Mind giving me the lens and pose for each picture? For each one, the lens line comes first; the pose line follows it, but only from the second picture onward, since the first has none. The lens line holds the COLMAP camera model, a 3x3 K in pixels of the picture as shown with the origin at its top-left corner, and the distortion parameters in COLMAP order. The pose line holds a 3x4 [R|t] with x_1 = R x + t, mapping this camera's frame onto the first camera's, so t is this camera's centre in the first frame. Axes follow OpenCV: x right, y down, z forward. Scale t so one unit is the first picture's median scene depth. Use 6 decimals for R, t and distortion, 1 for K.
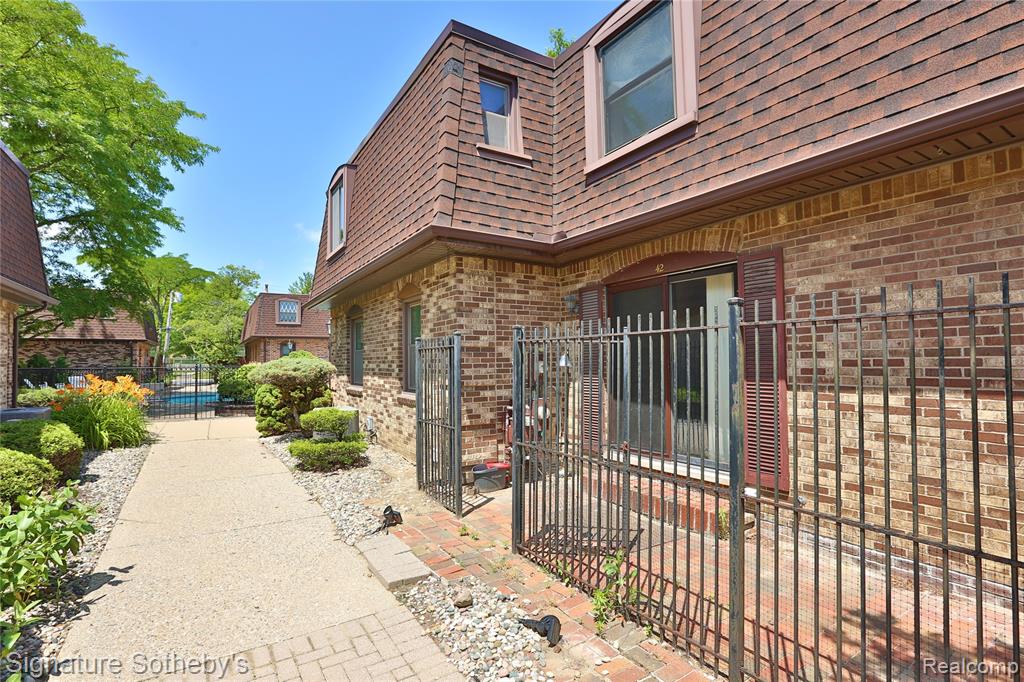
lens RADIAL K [[504.1, 0, 511.6], [0, 504.1, 338.0], [0, 0, 1]] dist [-0.049480, 0.017284]
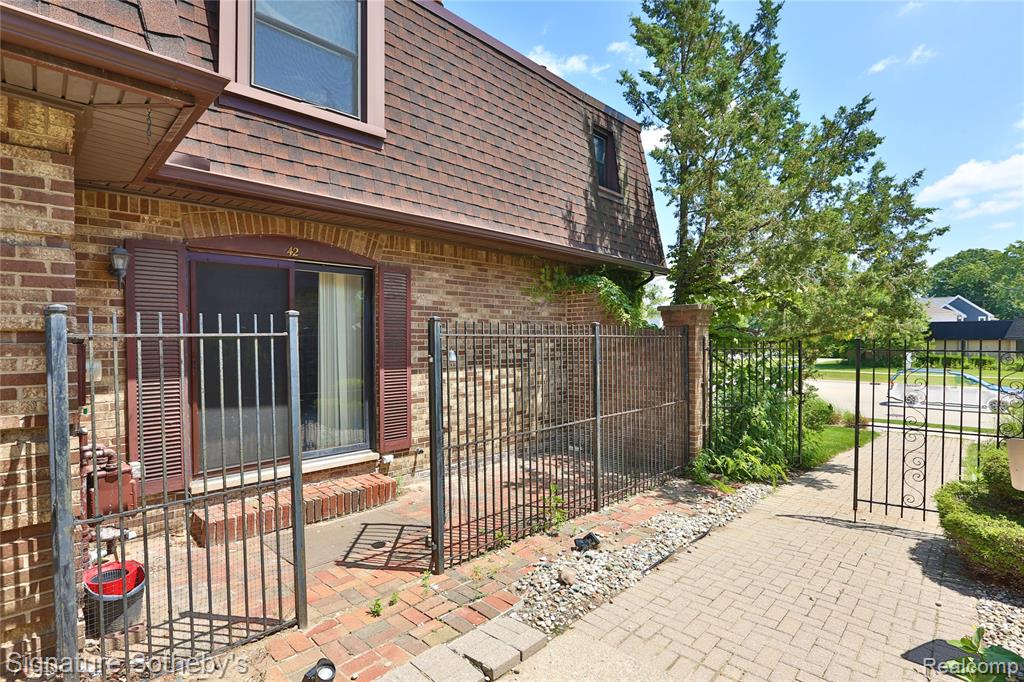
lens RADIAL K [[504.1, 0, 511.6], [0, 504.1, 338.0], [0, 0, 1]] dist [-0.049480, 0.017284]
pose [[-0.234825, 0.011463, 0.971970, -0.912939], [-0.040486, 0.998947, -0.021562, 0.026400], [-0.971194, -0.044414, -0.234113, 1.126678]]
